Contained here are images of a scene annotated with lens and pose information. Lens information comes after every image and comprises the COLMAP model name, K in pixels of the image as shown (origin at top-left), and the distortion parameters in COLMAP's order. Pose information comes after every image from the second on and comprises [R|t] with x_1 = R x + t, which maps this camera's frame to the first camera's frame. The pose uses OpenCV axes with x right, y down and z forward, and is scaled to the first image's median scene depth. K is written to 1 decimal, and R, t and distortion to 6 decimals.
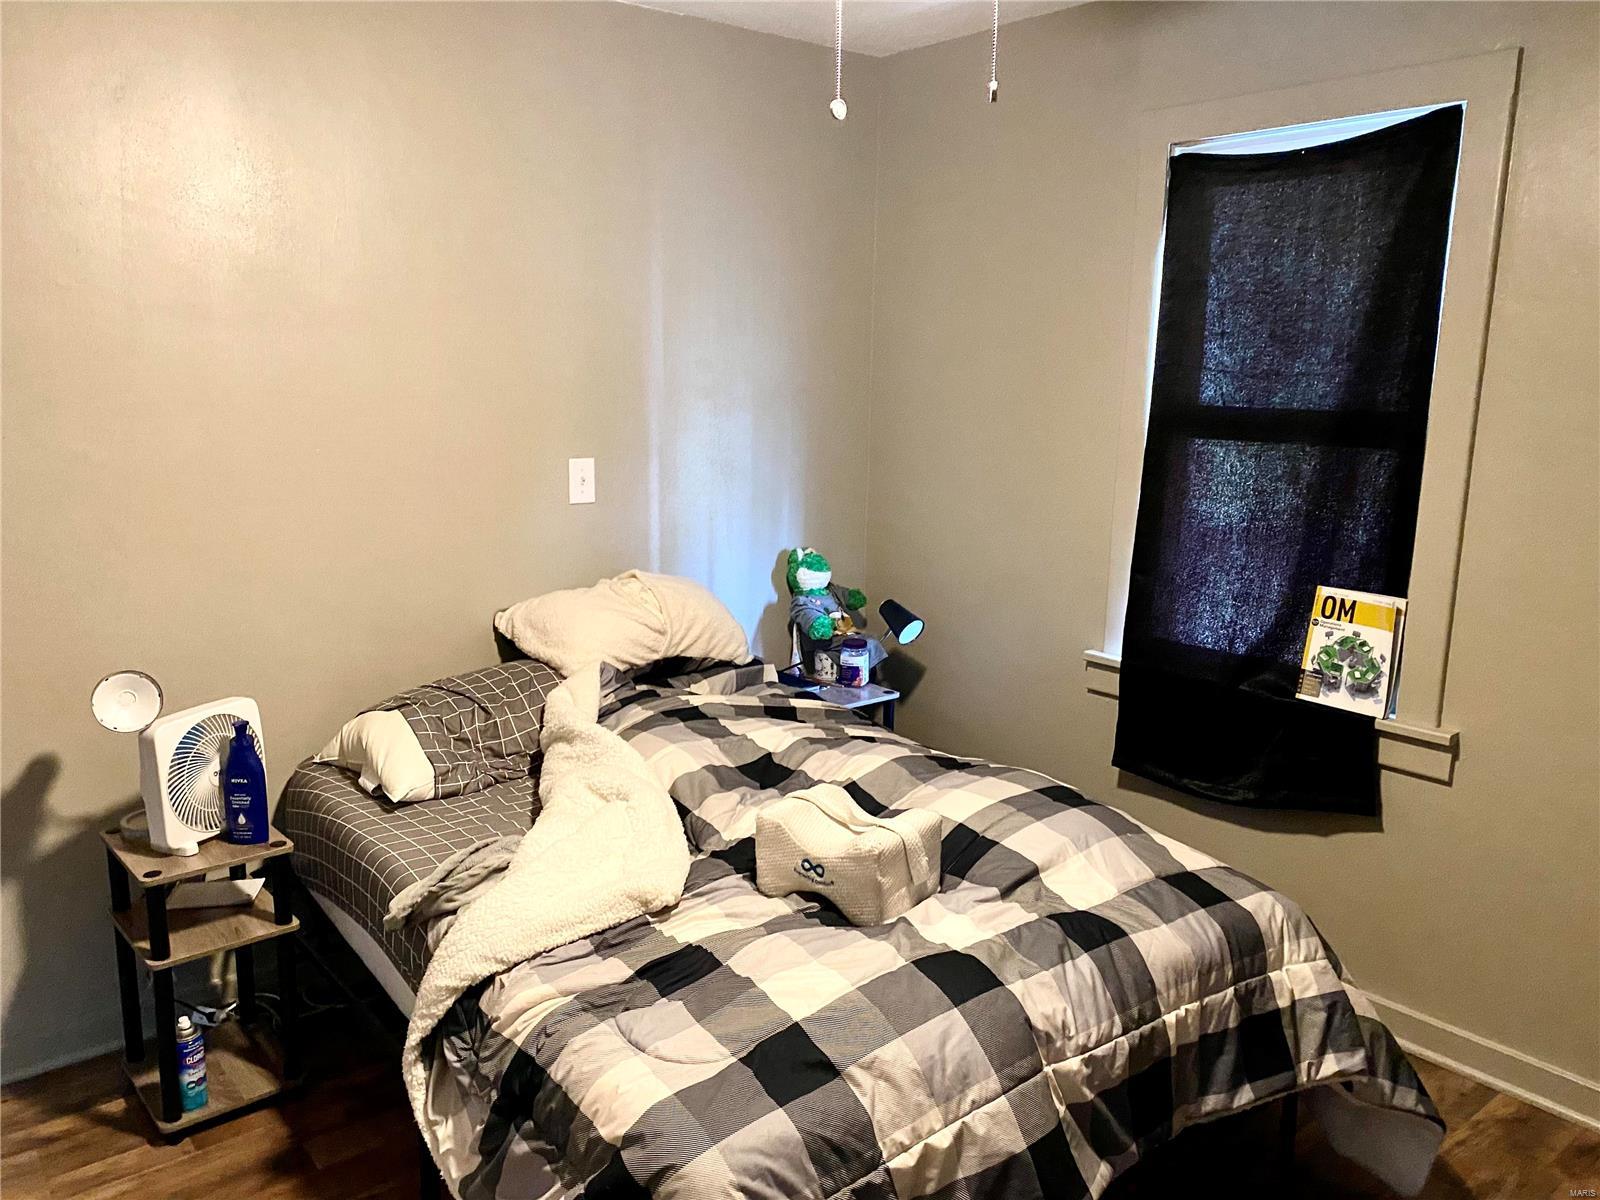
lens RADIAL K [[1224.6, 0, 801.1], [0, 1224.6, 594.3], [0, 0, 1]] dist [0.056534, -0.052398]
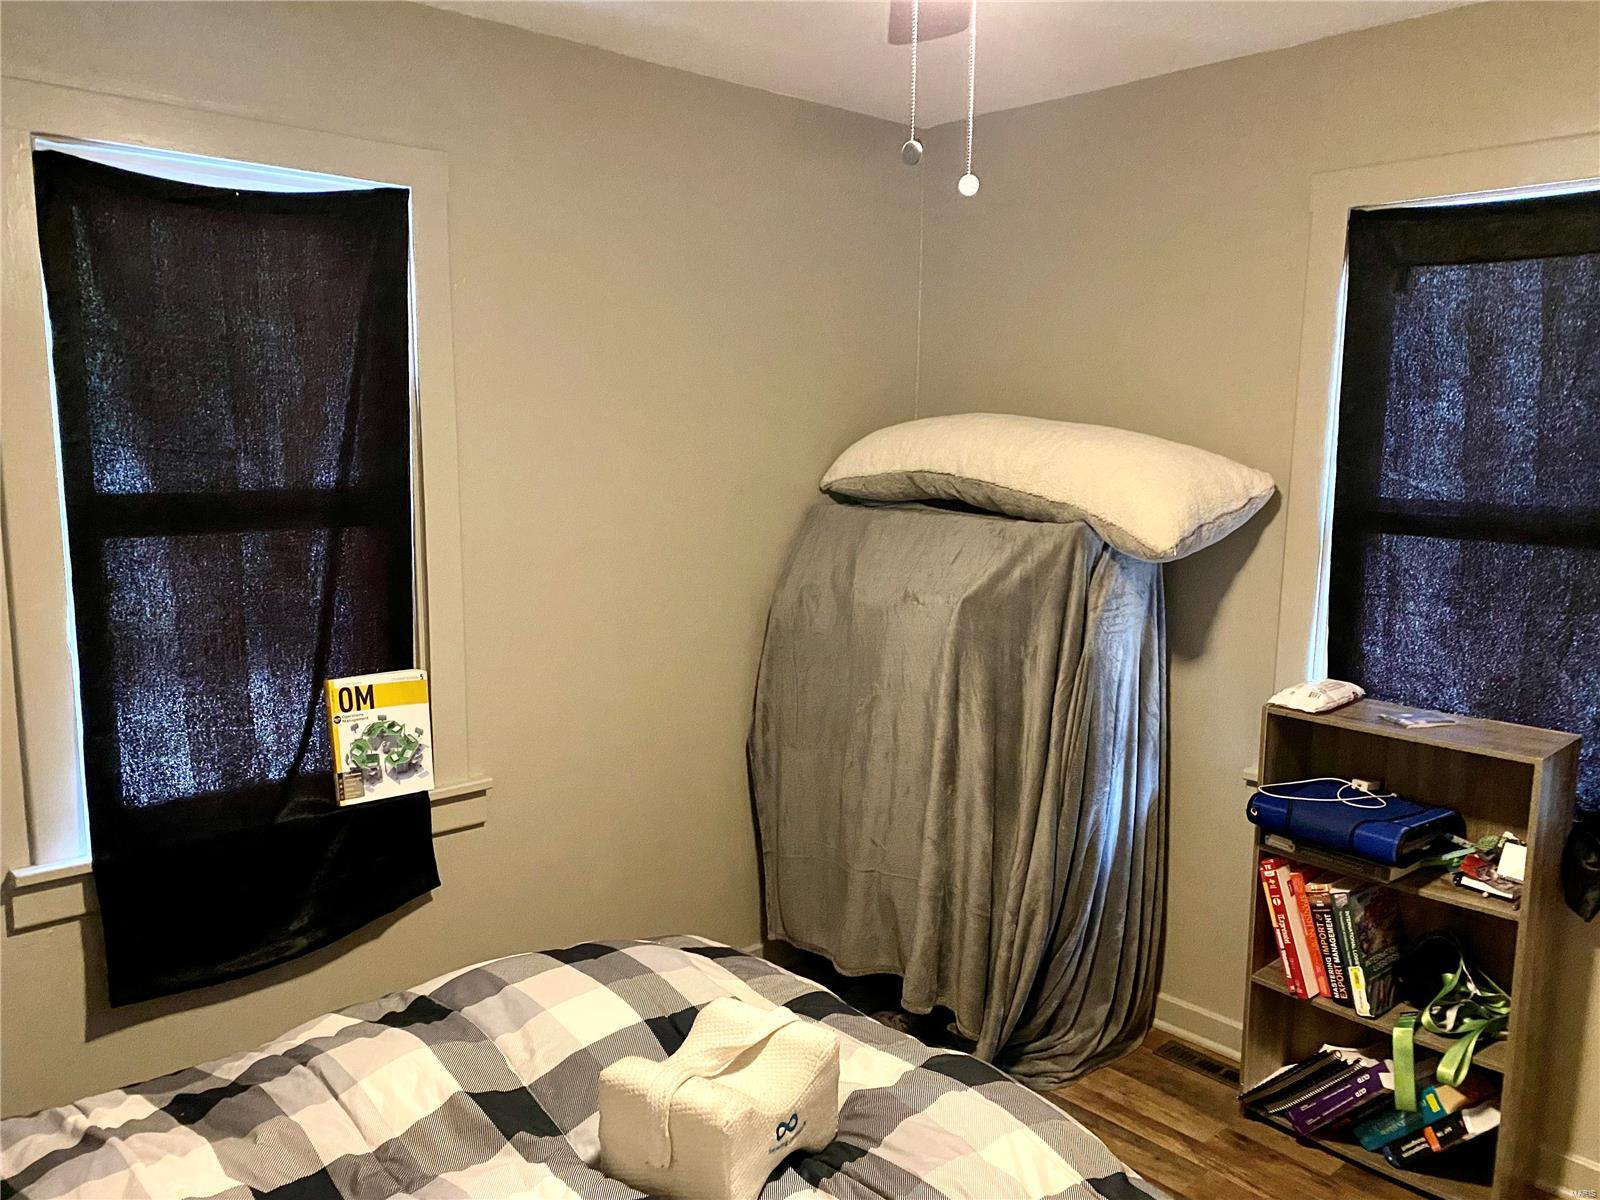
lens RADIAL K [[1224.6, 0, 802.3], [0, 1224.6, 609.6], [0, 0, 1]] dist [0.056534, -0.052398]
pose [[-0.027325, -0.165032, 0.985910, -0.486281], [0.178944, 0.969539, 0.167251, -0.149894], [-0.983480, 0.180992, 0.003039, 0.656674]]
